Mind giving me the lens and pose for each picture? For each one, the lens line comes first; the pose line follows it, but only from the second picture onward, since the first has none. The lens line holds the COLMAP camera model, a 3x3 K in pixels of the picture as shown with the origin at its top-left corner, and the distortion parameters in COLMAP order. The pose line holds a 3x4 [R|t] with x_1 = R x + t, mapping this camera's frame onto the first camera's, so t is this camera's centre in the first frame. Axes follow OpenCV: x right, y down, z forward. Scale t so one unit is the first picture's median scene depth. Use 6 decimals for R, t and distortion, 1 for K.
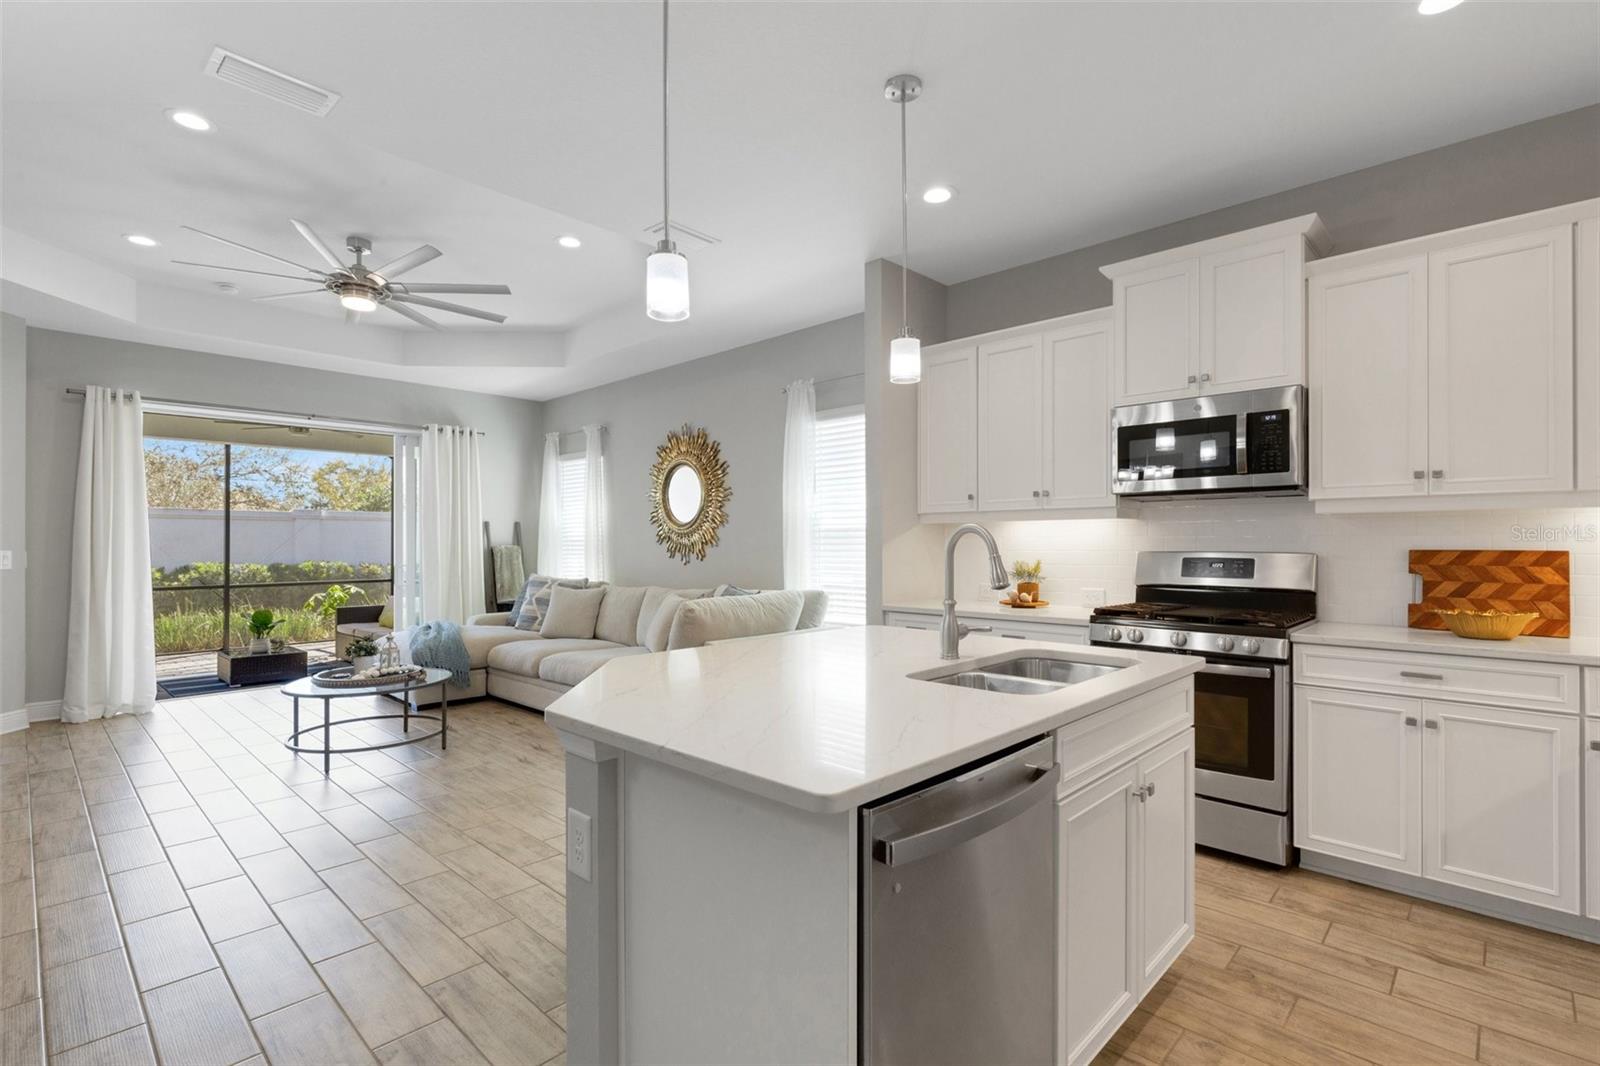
lens RADIAL K [[743.1, 0, 790.0], [0, 743.1, 539.4], [0, 0, 1]] dist [0.001273, -0.000940]
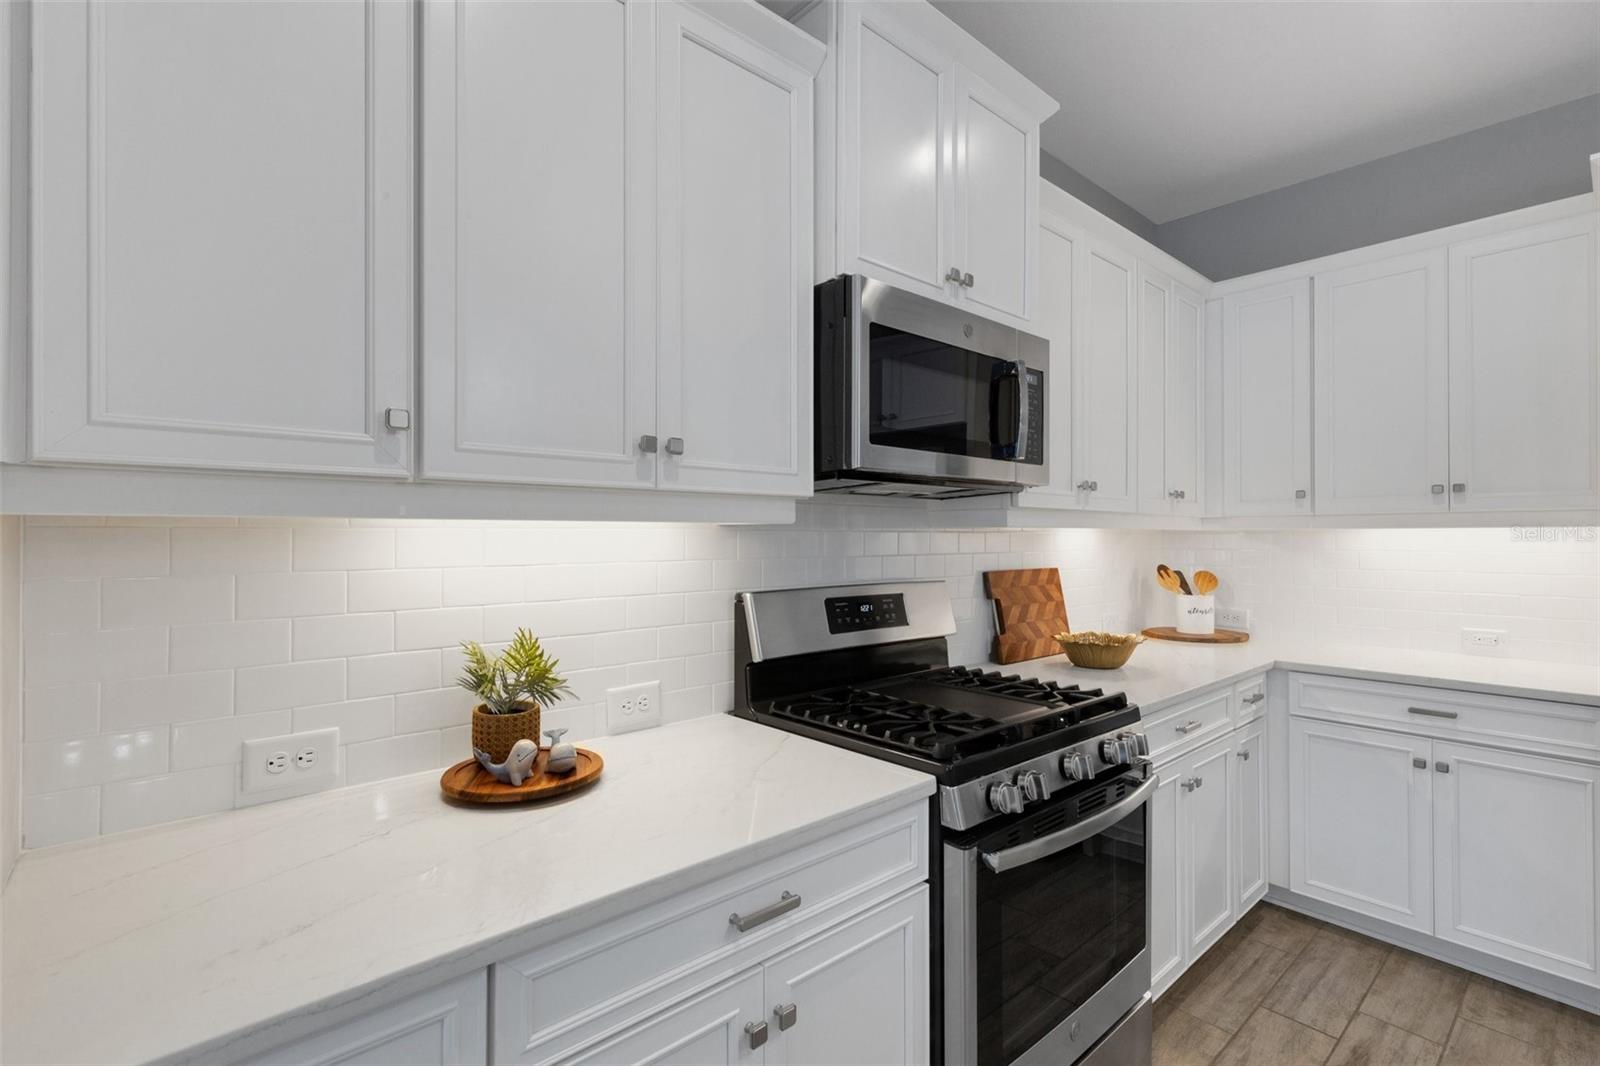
lens RADIAL K [[705.5, 0, 798.5], [0, 705.5, 526.7], [0, 0, 1]] dist [0.013285, -0.004392]
pose [[0.089939, 0.013272, 0.995859, 0.008834], [-0.006043, 0.999900, -0.012780, -0.011789], [-0.995929, -0.004869, 0.090011, 0.550628]]
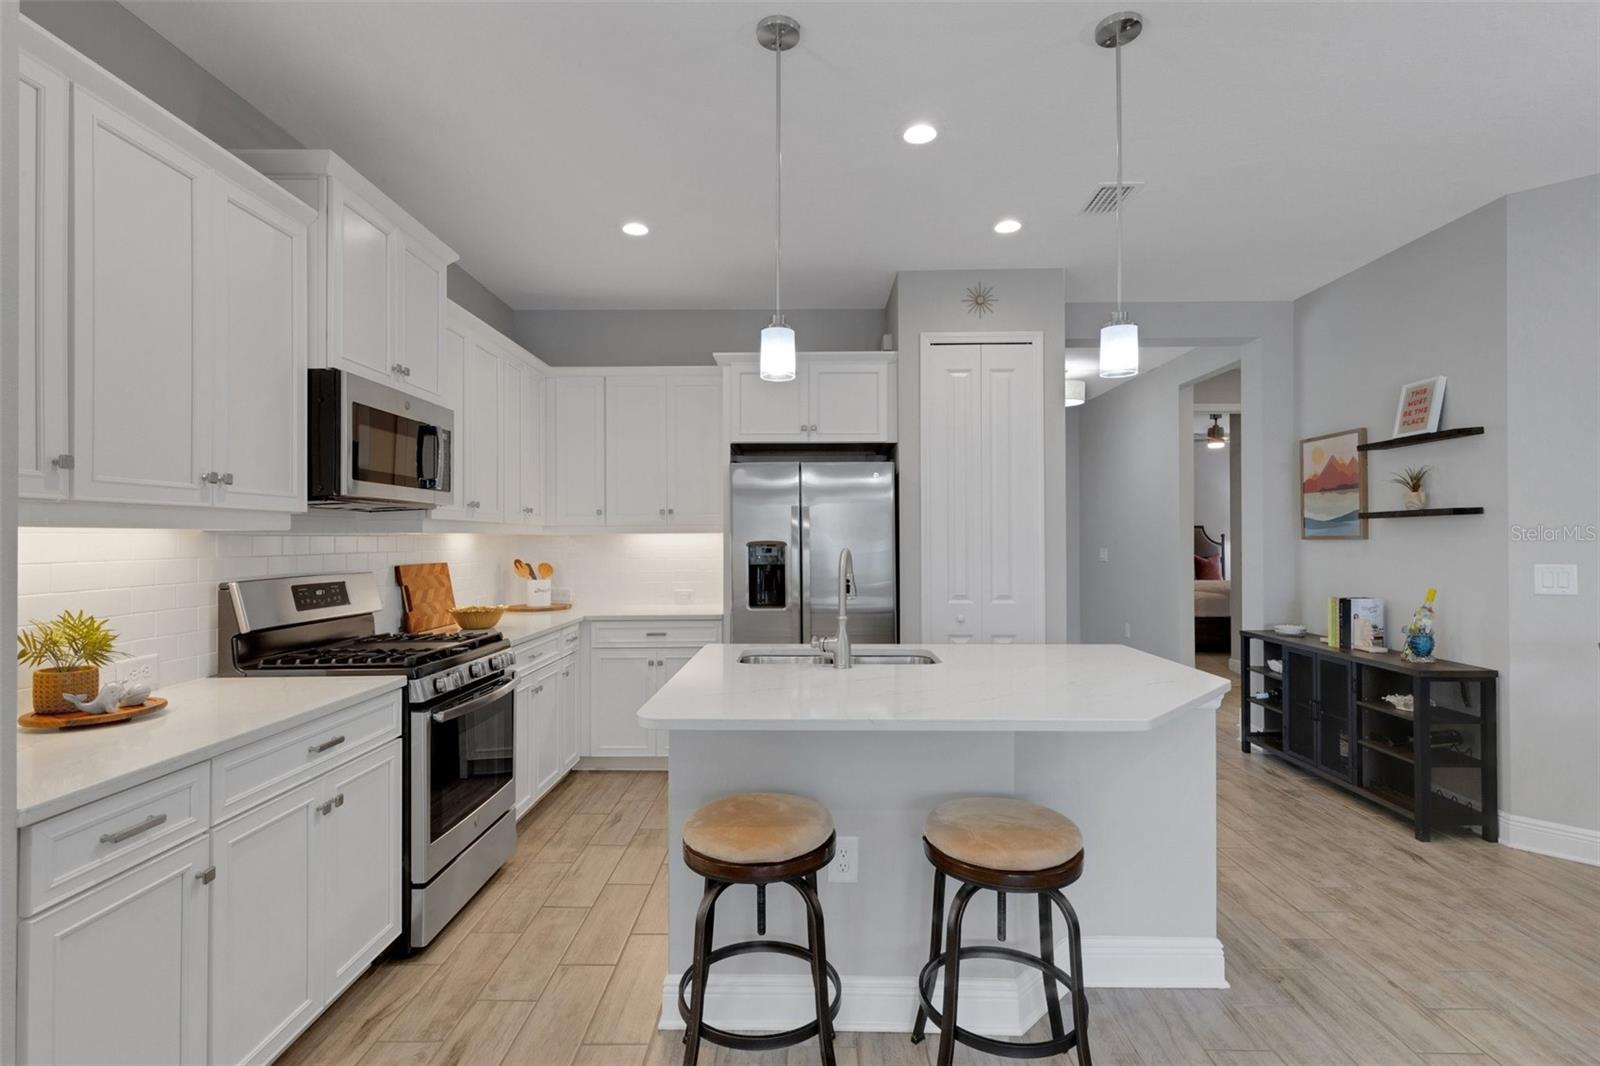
lens RADIAL K [[743.1, 0, 791.8], [0, 743.1, 534.8], [0, 0, 1]] dist [0.001273, -0.000940]
pose [[-0.684431, 0.005420, 0.729057, -0.191592], [-0.000945, 0.999965, -0.008322, -0.011007], [-0.729077, -0.006385, -0.684402, 0.644912]]
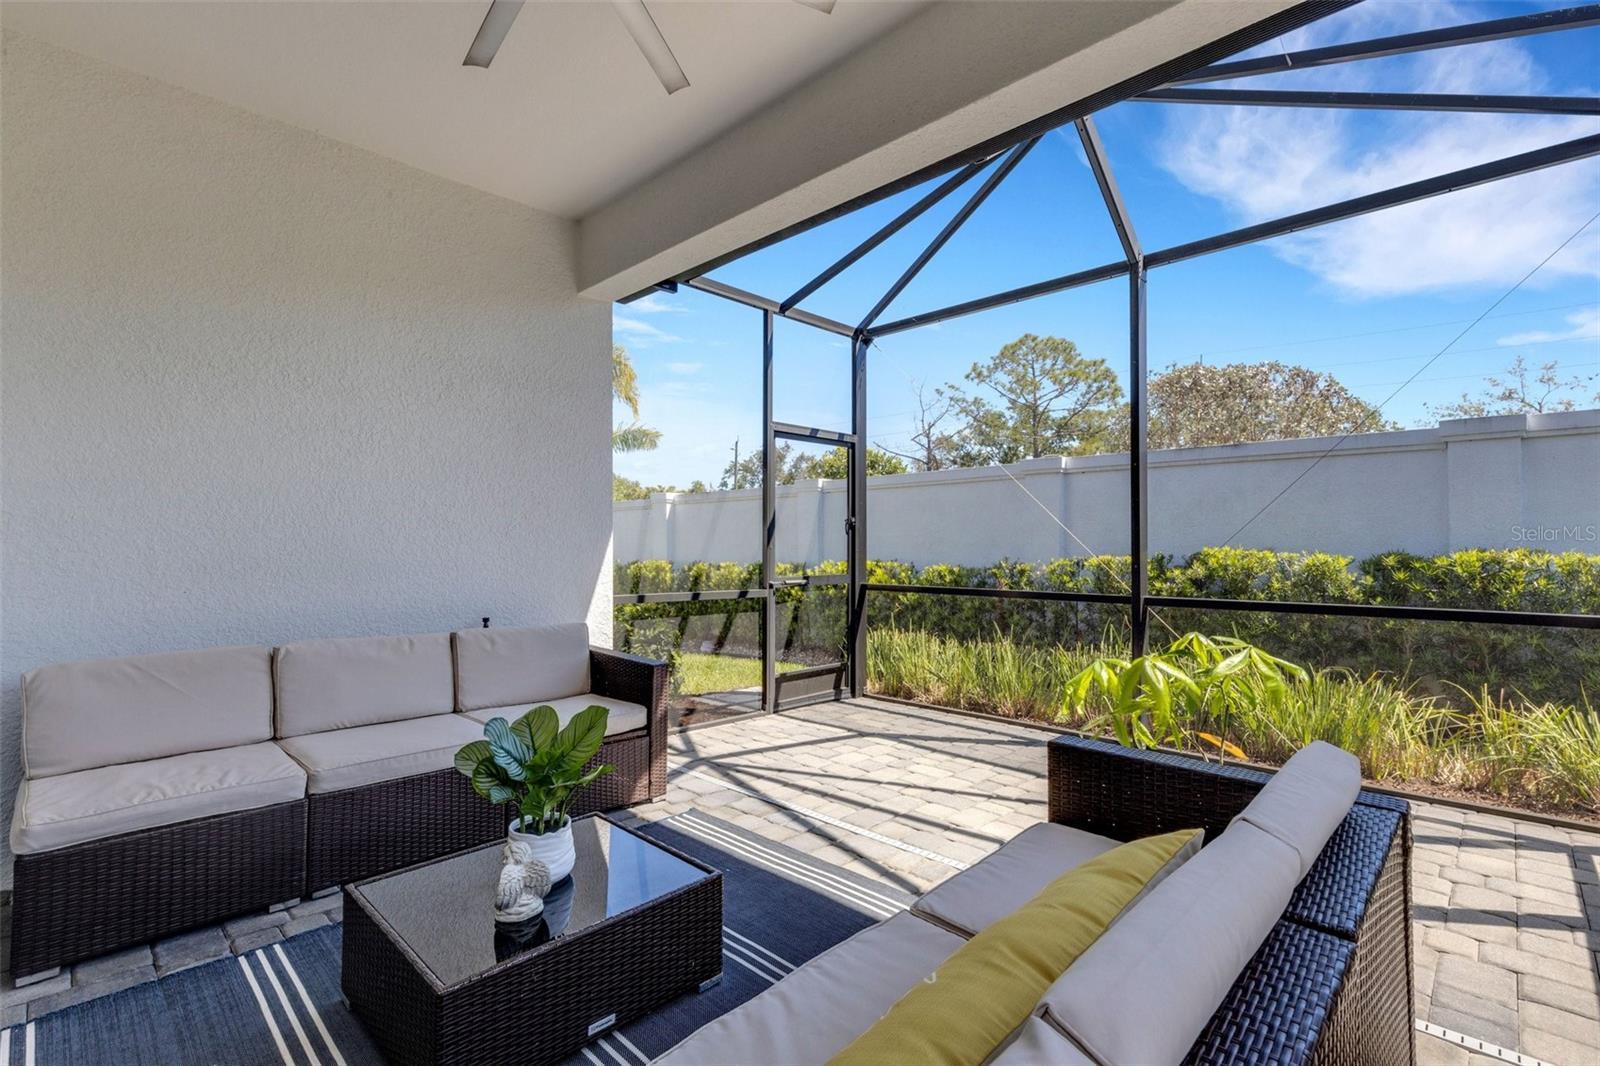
lens RADIAL K [[726.1, 0, 794.2], [0, 726.1, 523.6], [0, 0, 1]] dist [0.007460, -0.002876]
pose [[0.001817, -0.023463, -0.999723, -0.585400], [0.008937, 0.999685, -0.023446, 0.046519], [0.999958, -0.008892, 0.002026, 1.387682]]
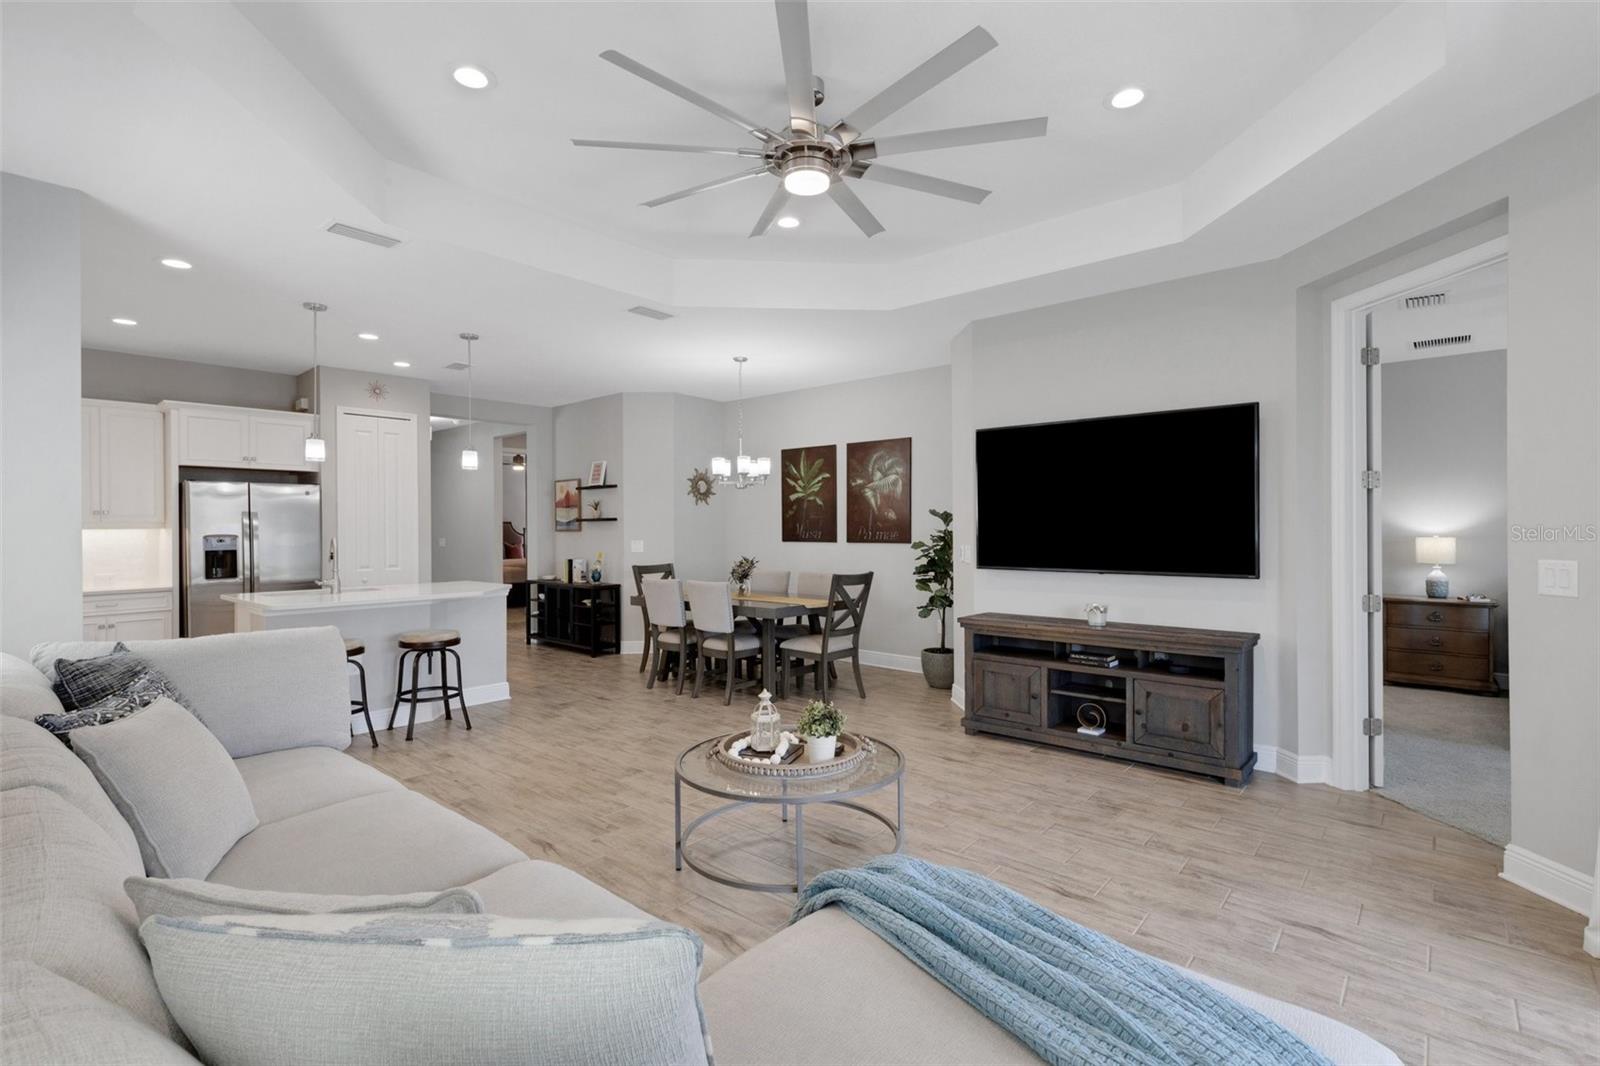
lens RADIAL K [[726.1, 0, 816.7], [0, 726.1, 525.8], [0, 0, 1]] dist [0.007460, -0.002876]
pose [[-0.997151, 0.007754, -0.075032, -0.401137], [0.008374, 0.999933, -0.007964, -0.008337], [0.074965, -0.008570, -0.997149, 1.217235]]
